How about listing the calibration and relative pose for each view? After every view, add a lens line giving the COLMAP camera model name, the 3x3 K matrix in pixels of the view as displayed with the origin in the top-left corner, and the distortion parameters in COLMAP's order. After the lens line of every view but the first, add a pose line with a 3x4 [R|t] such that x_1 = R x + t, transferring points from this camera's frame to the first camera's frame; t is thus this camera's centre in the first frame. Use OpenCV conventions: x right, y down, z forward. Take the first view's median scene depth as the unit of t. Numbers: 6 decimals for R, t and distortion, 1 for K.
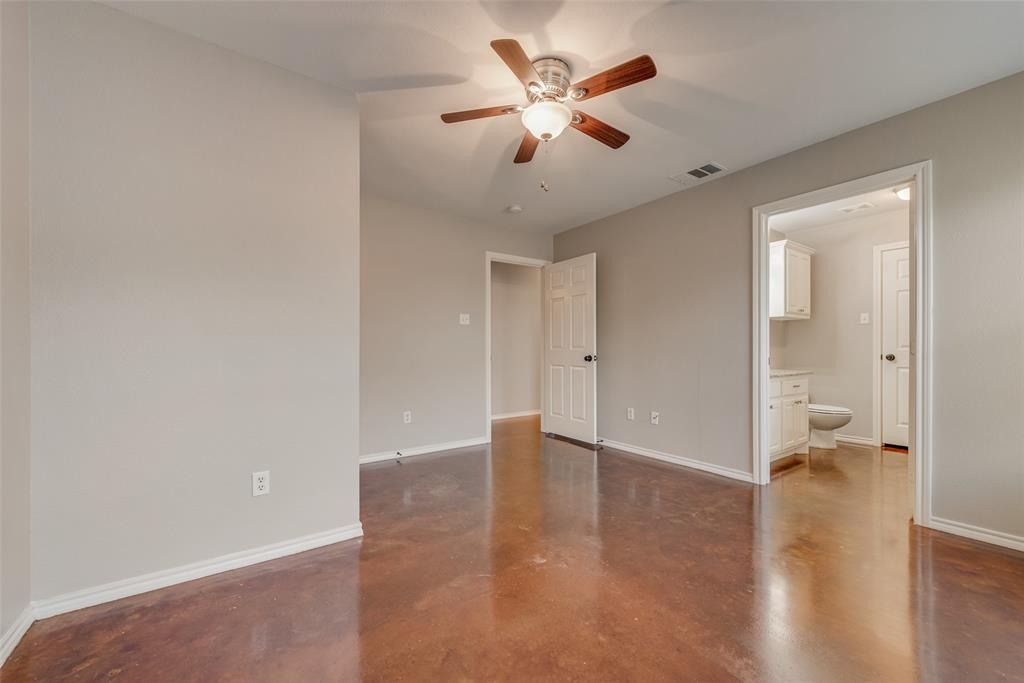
lens RADIAL K [[398.7, 0, 518.2], [0, 398.7, 355.8], [0, 0, 1]] dist [0.001639, -0.000297]
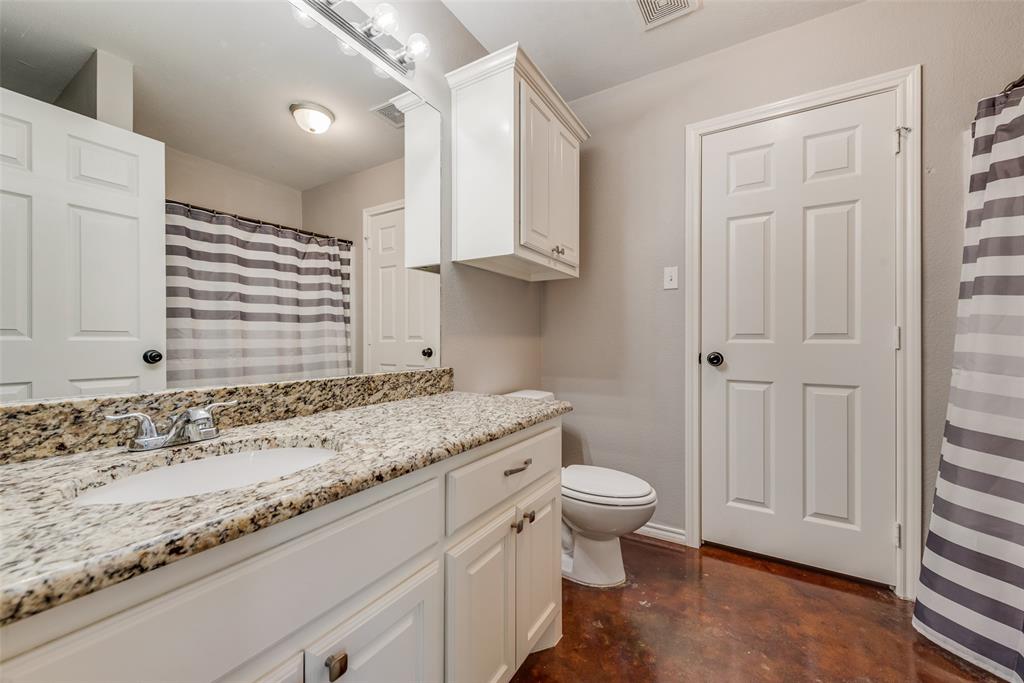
lens RADIAL K [[398.7, 0, 508.9], [0, 398.7, 341.3], [0, 0, 1]] dist [0.001639, -0.000297]
pose [[0.919507, 0.006462, 0.393020, 0.505159], [-0.003862, 0.999965, -0.007406, -0.012391], [-0.393055, 0.005292, 0.919500, 0.641482]]
